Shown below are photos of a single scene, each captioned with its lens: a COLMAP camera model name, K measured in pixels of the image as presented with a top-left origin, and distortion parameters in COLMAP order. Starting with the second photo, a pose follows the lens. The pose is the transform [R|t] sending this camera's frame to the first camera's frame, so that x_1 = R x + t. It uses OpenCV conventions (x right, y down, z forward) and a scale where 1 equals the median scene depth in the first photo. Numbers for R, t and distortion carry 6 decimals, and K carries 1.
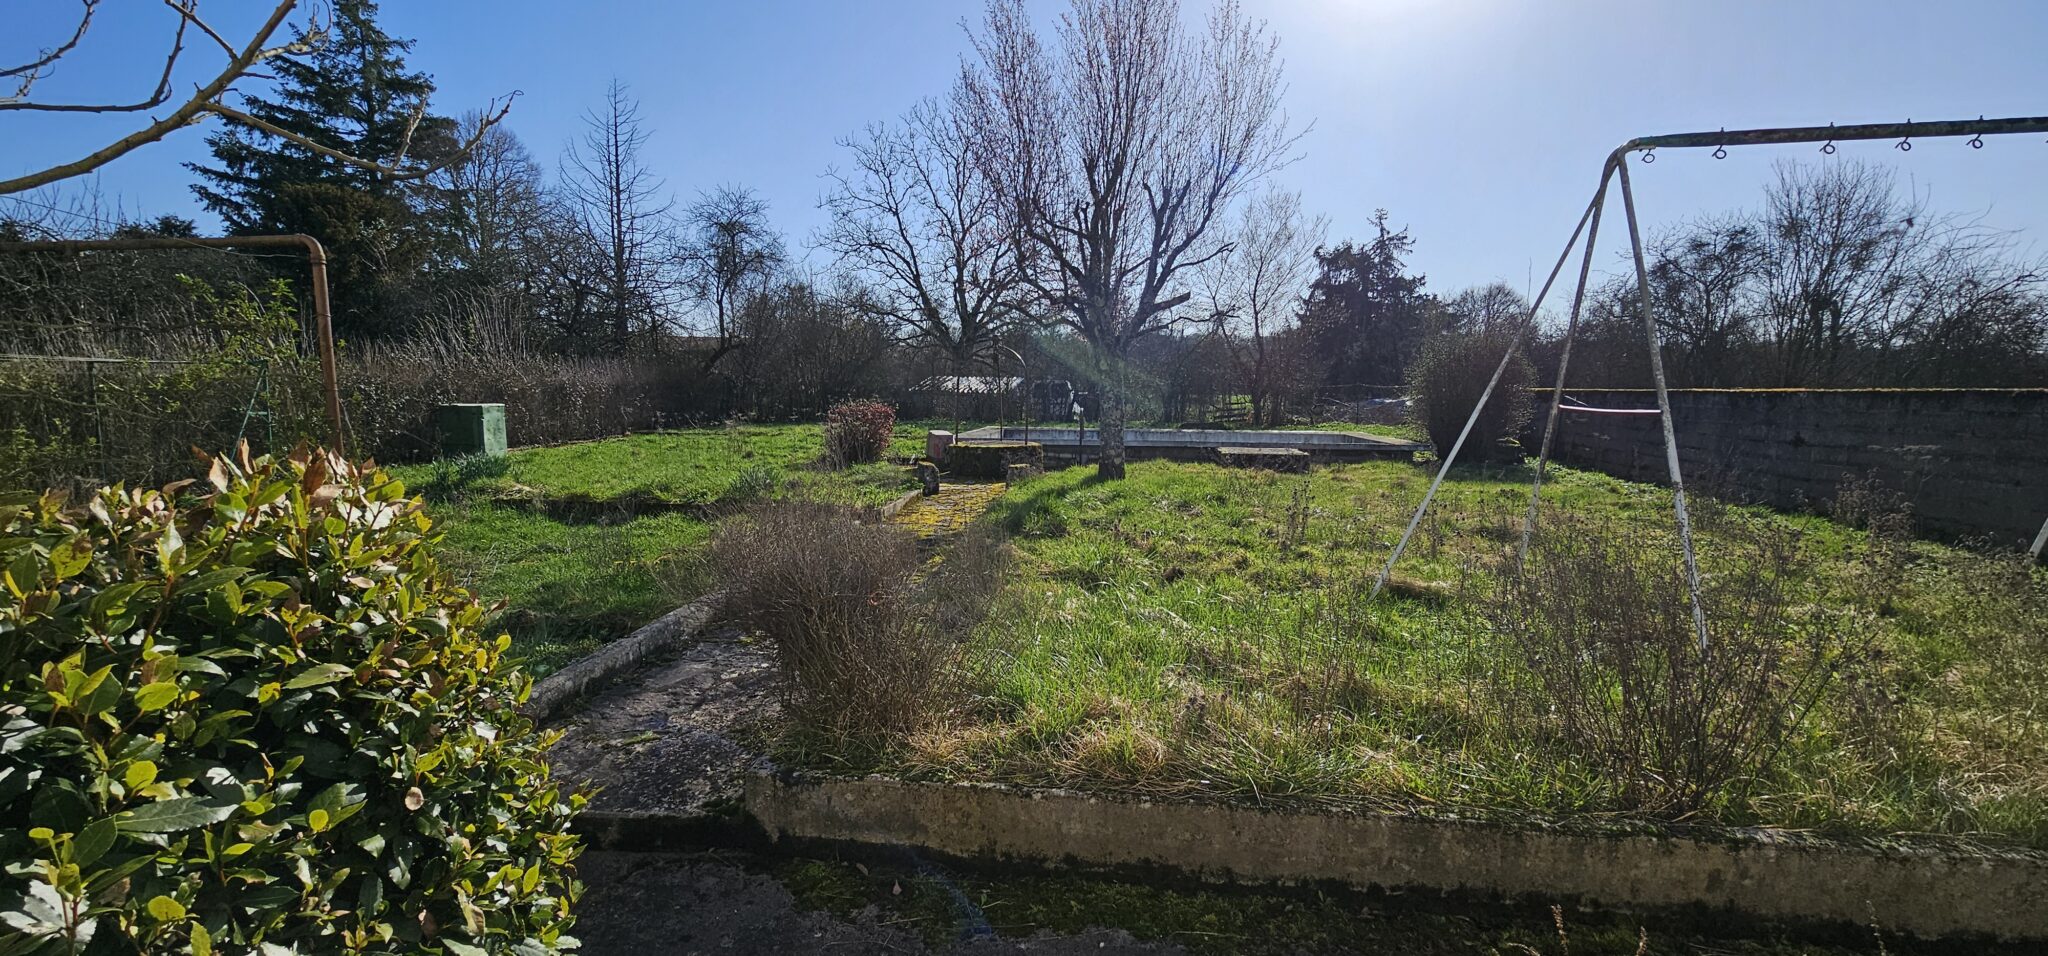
lens RADIAL K [[833.0, 0, 1034.9], [0, 833.0, 473.3], [0, 0, 1]] dist [-0.001699, -0.000051]
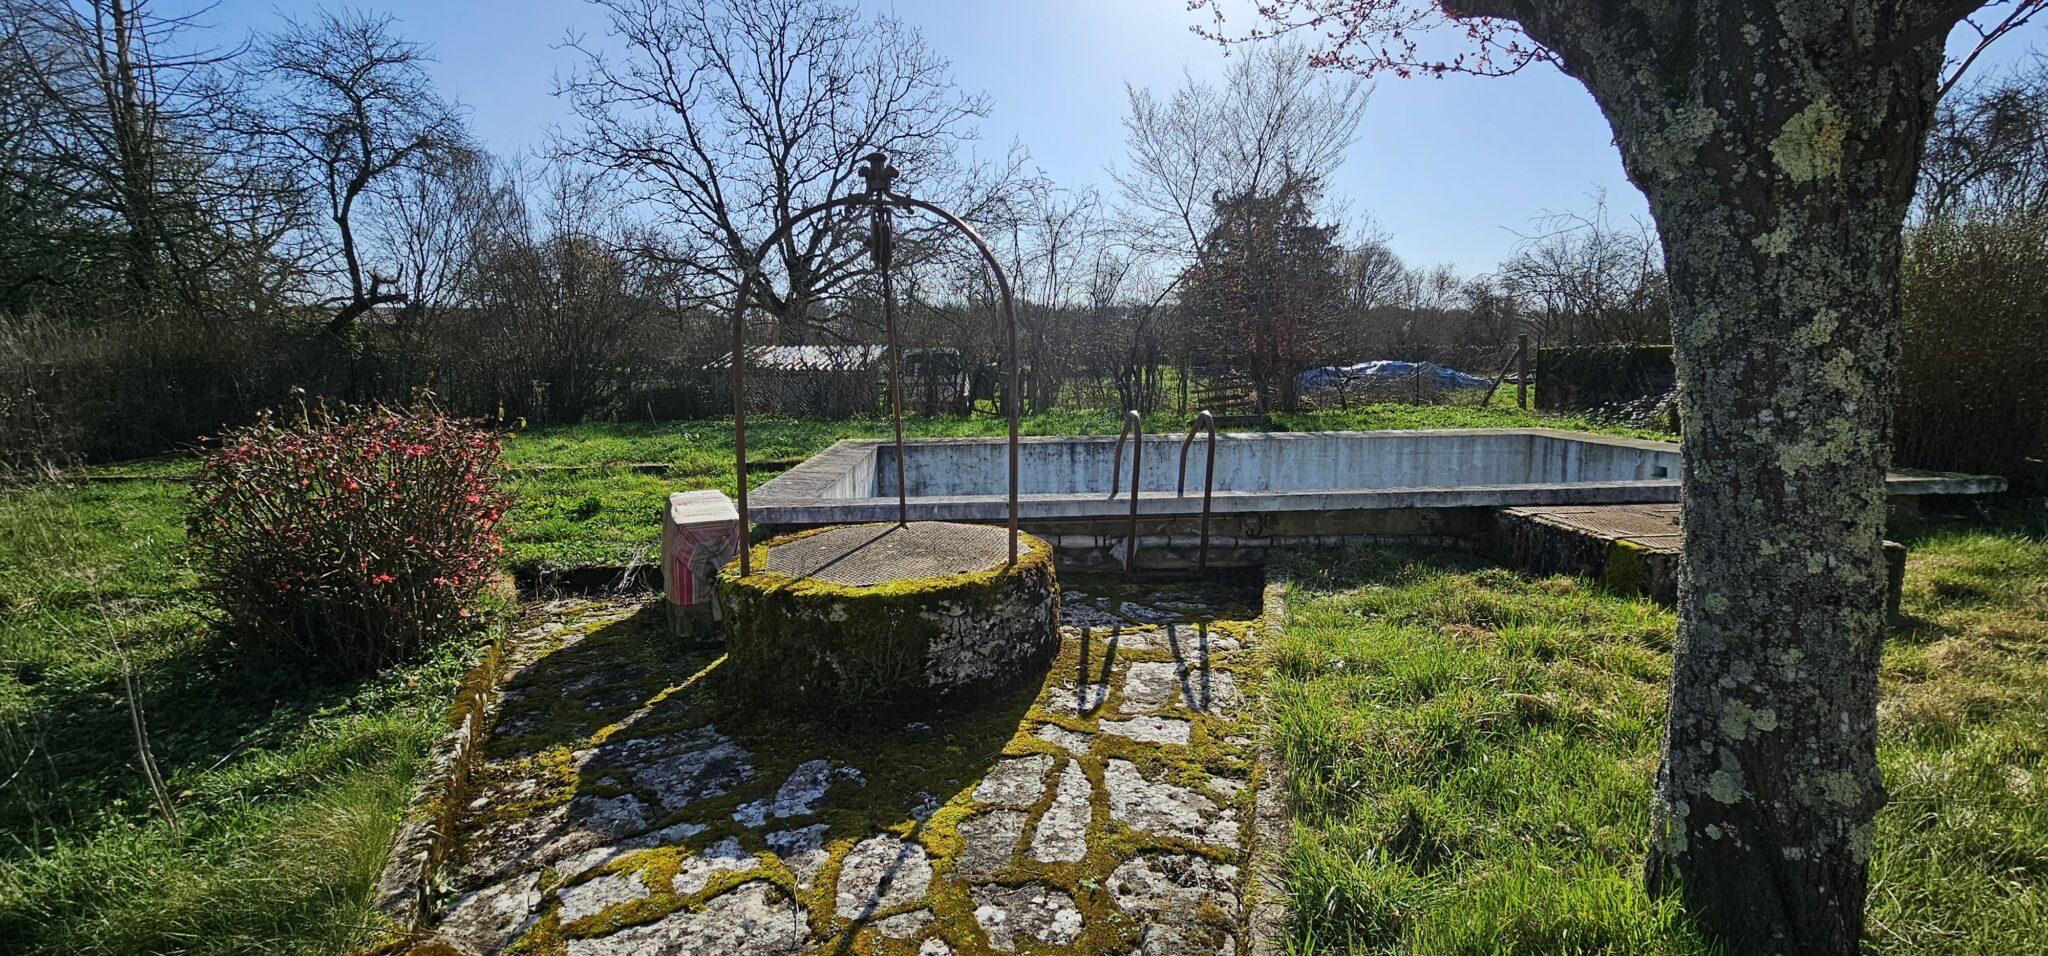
lens RADIAL K [[833.0, 0, 1034.9], [0, 833.0, 473.3], [0, 0, 1]] dist [-0.001699, -0.000051]
pose [[0.982364, -0.045445, 0.181372, -0.018465], [0.040196, 0.998663, 0.032511, -0.024380], [-0.182607, -0.024648, 0.982877, 0.262977]]
